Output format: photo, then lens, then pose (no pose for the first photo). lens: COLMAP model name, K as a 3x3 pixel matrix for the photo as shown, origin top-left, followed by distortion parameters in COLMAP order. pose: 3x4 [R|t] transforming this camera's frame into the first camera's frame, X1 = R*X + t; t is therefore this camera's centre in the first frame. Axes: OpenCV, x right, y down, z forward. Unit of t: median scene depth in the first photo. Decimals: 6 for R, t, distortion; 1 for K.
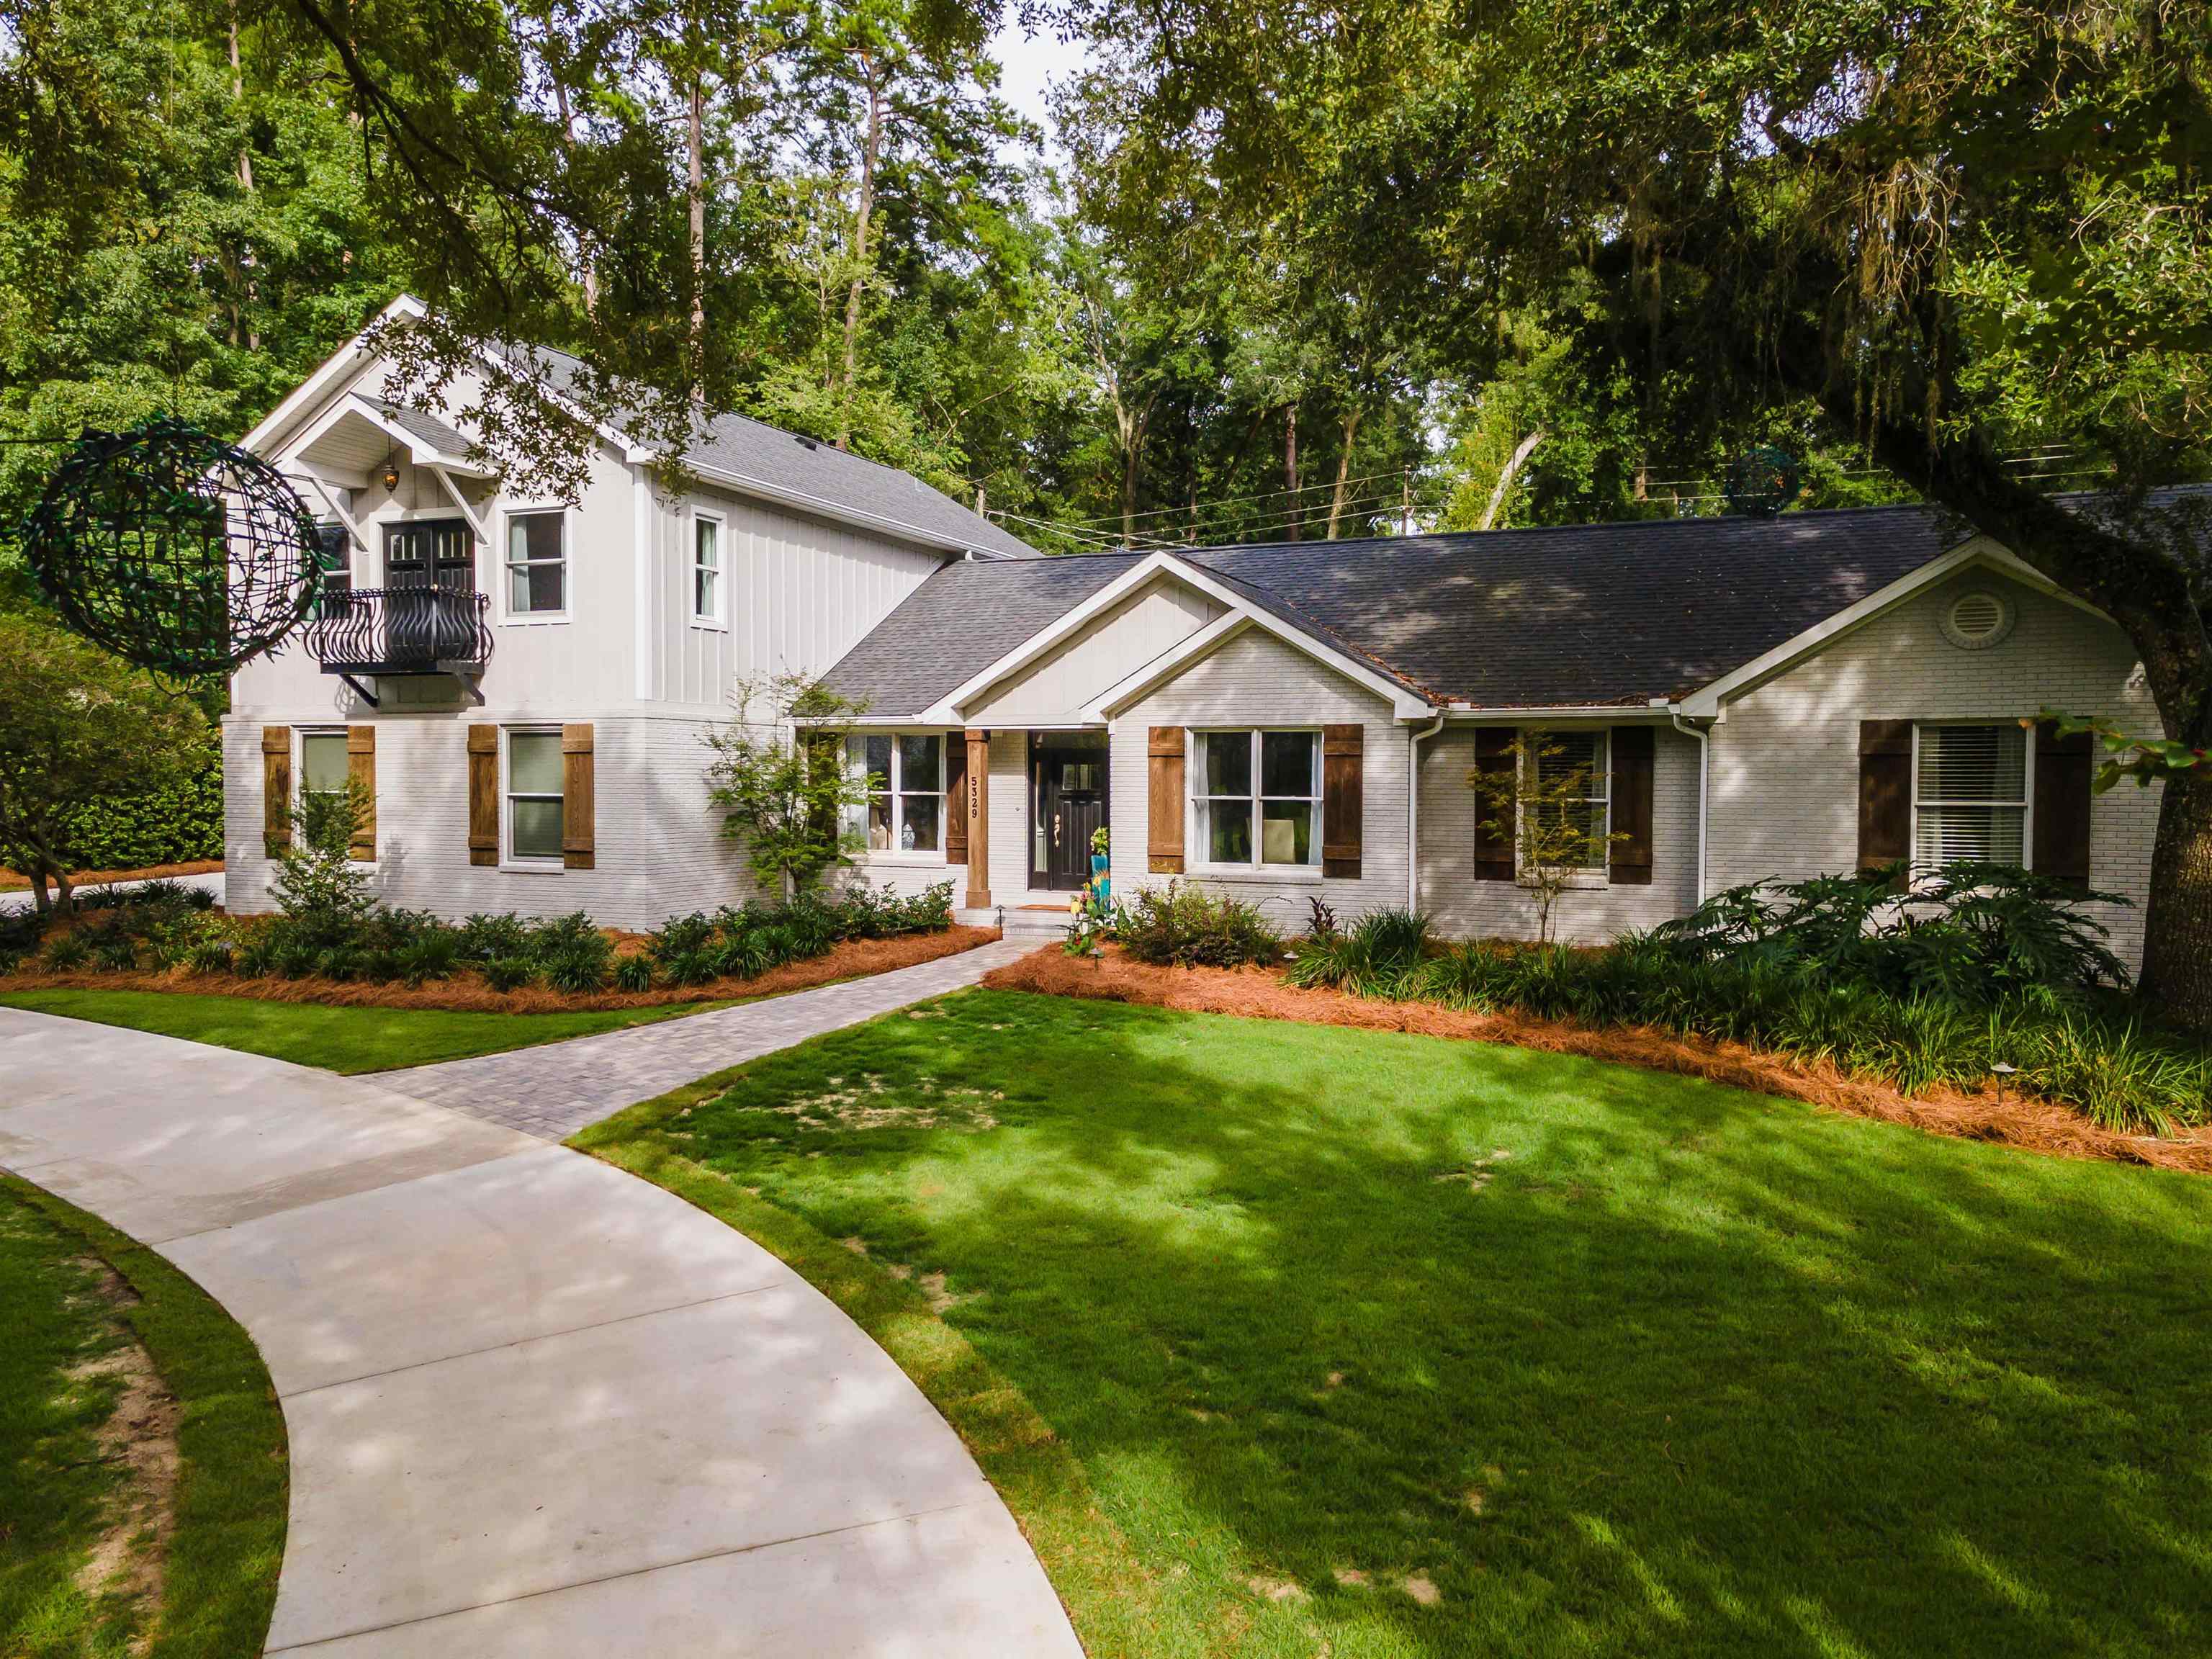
lens RADIAL K [[1611.6, 0, 1106.0], [0, 1611.6, 829.5], [0, 0, 1]] dist [0.034157, 0.043700]
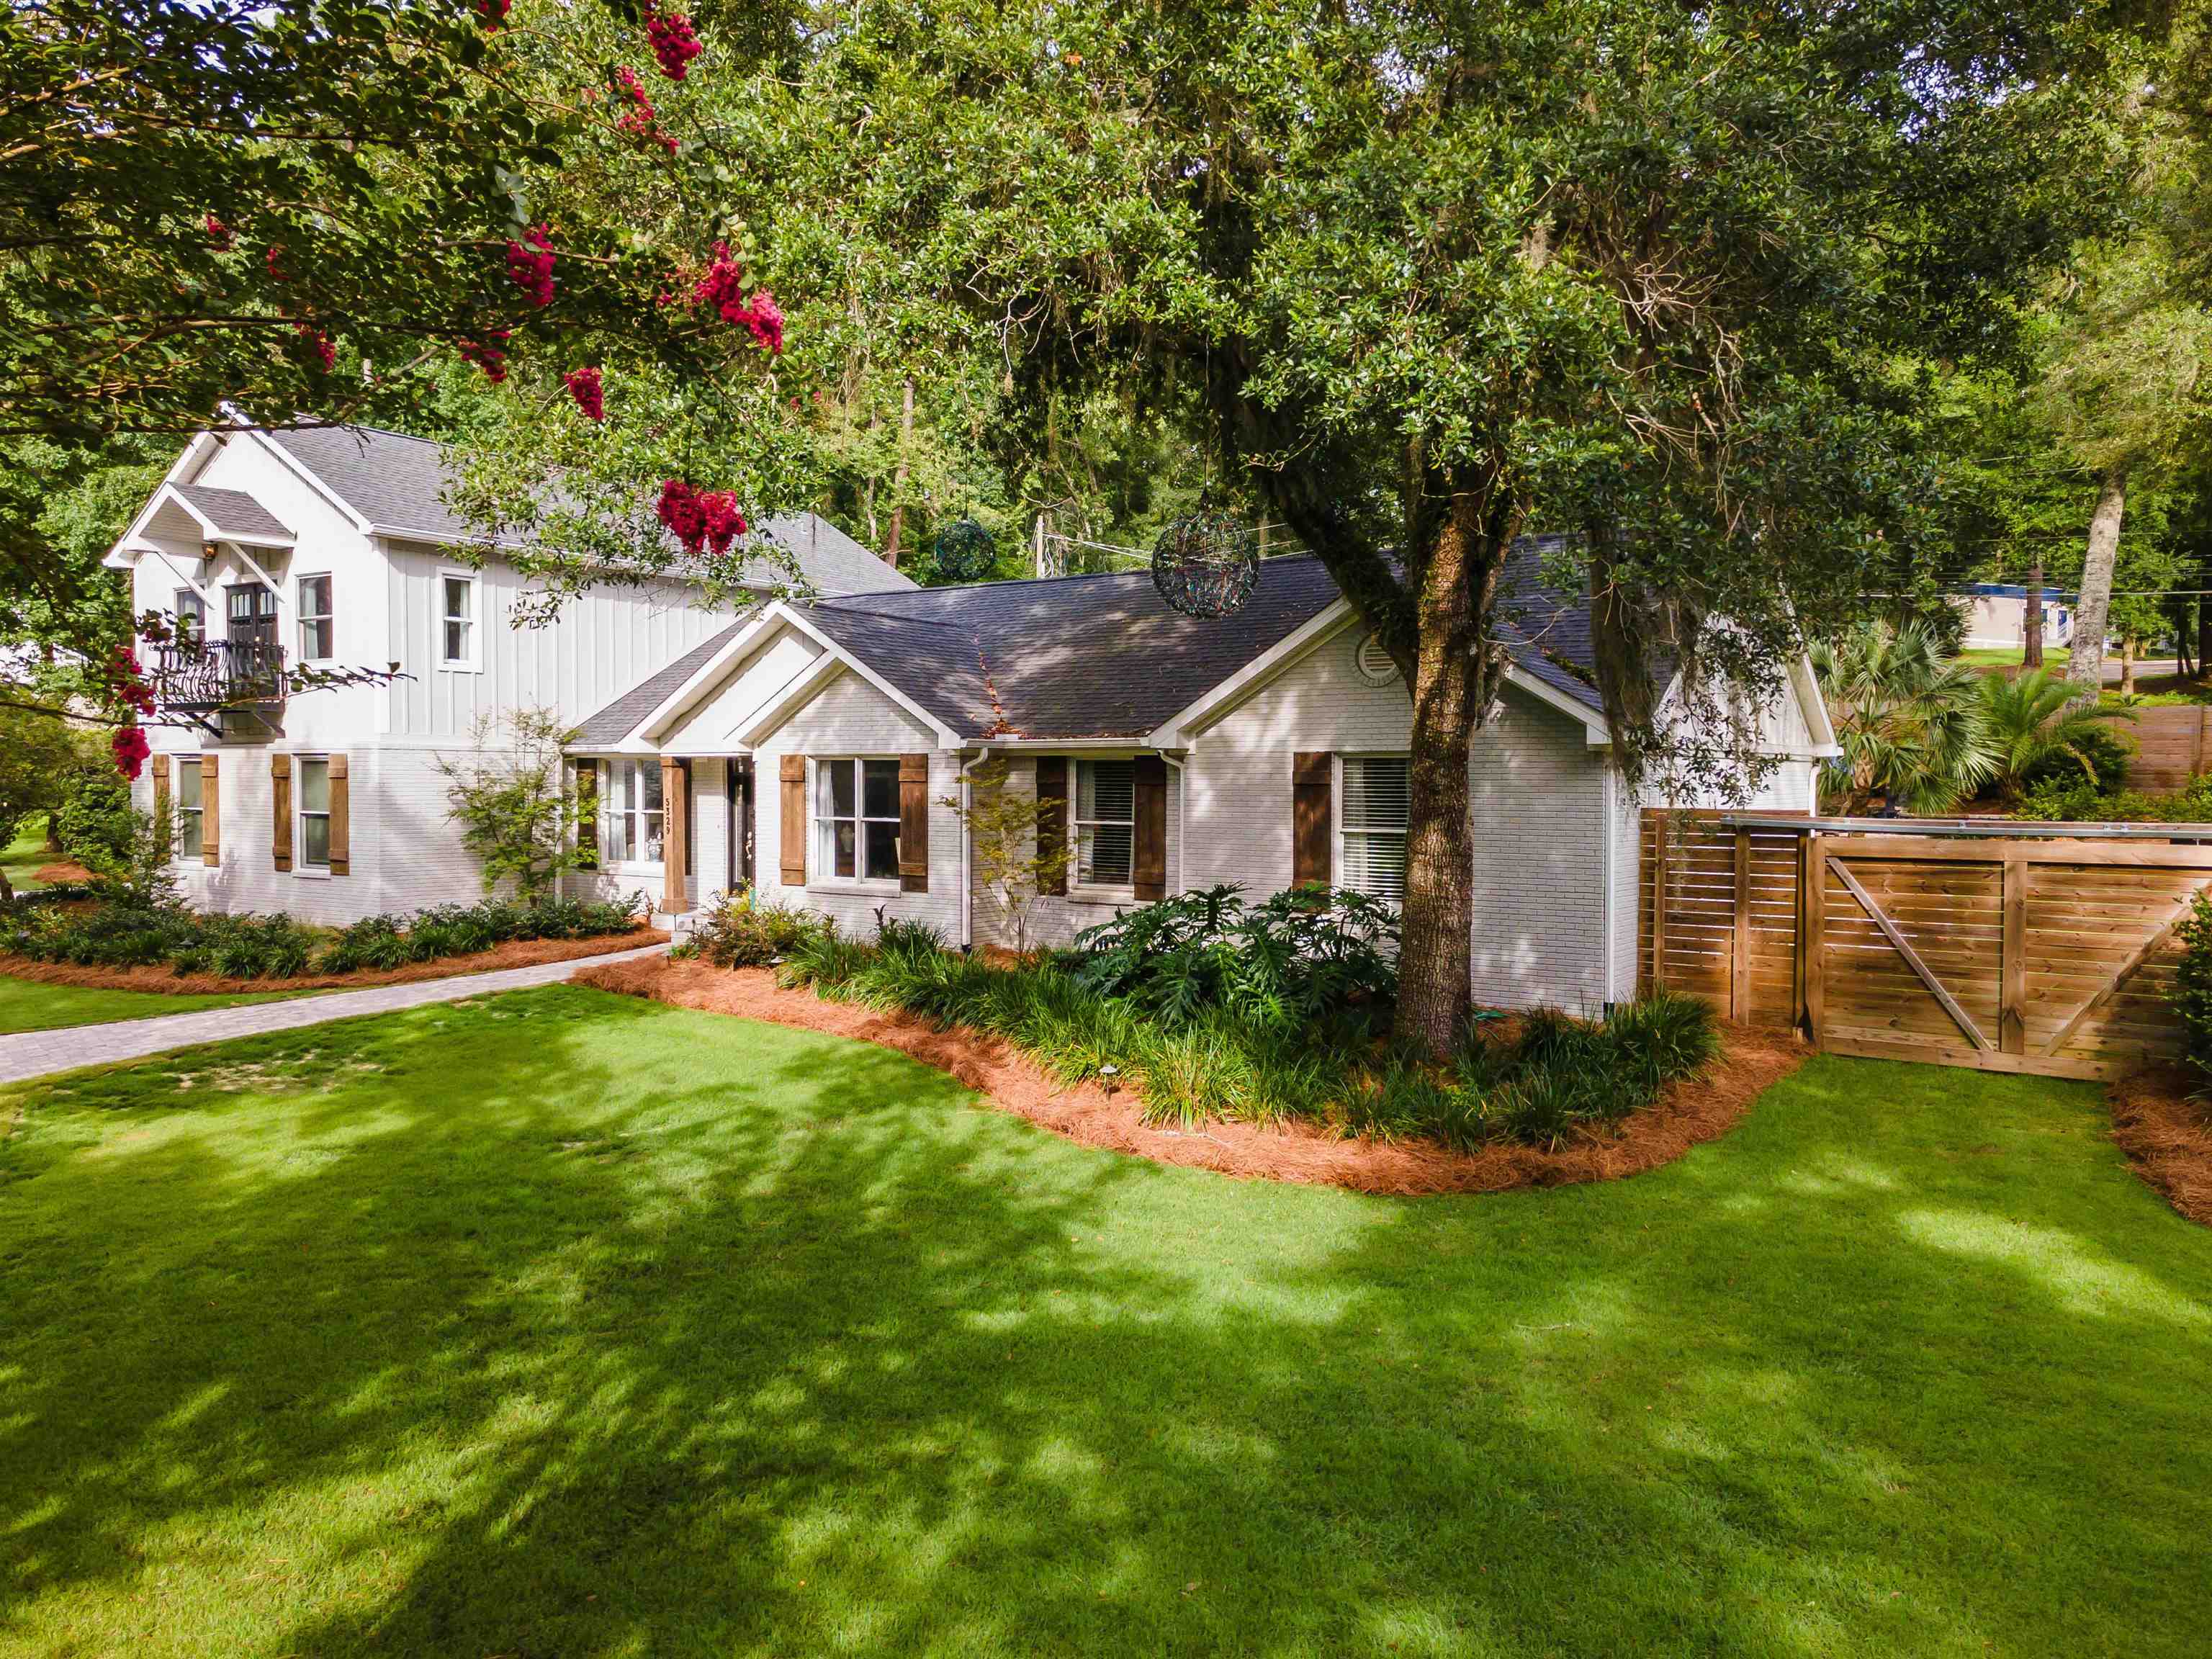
lens RADIAL K [[1611.6, 0, 1106.0], [0, 1611.6, 829.5], [0, 0, 1]] dist [0.034157, 0.043700]
pose [[0.979940, 0.006222, -0.199195, 0.456662], [-0.006678, 0.999976, -0.001618, -0.010782], [0.199181, 0.002915, 0.979958, -0.059389]]
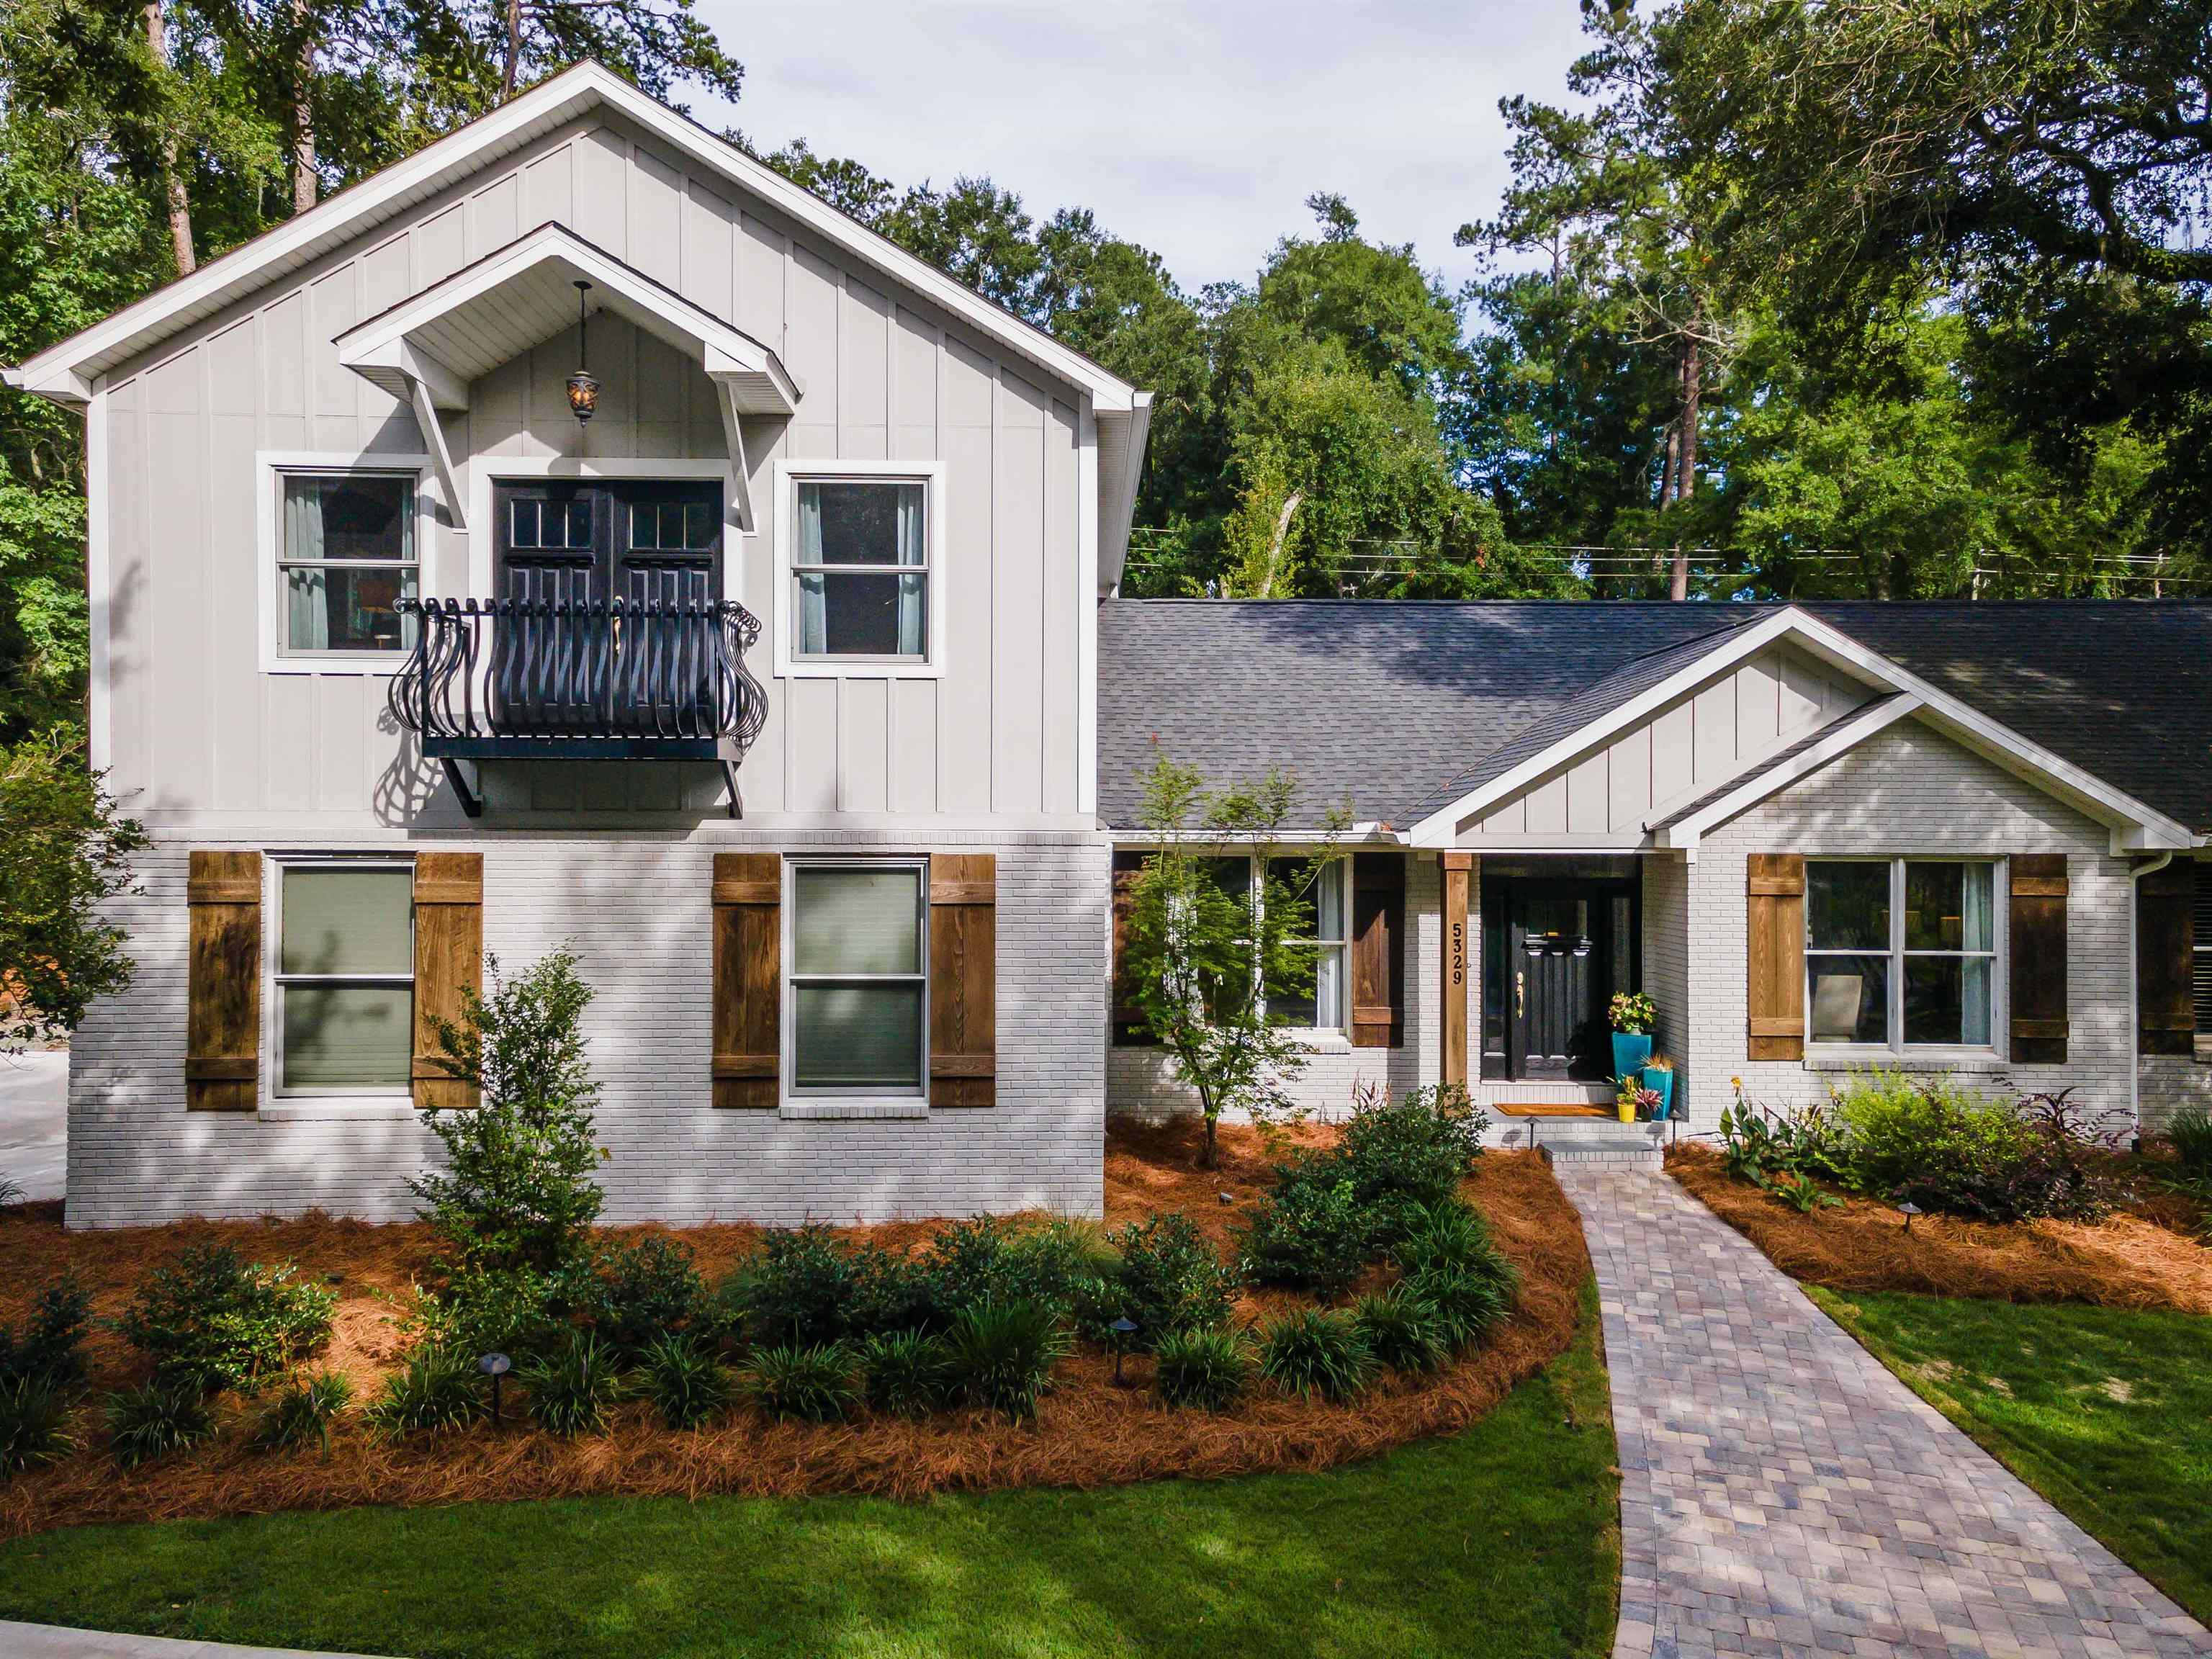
lens RADIAL K [[1611.6, 0, 1106.0], [0, 1611.6, 829.5], [0, 0, 1]] dist [0.034157, 0.043700]
pose [[0.911014, -0.001210, 0.412374, -0.504197], [0.013670, 0.999535, -0.027268, -0.056446], [-0.412149, 0.030478, 0.910606, 0.449142]]
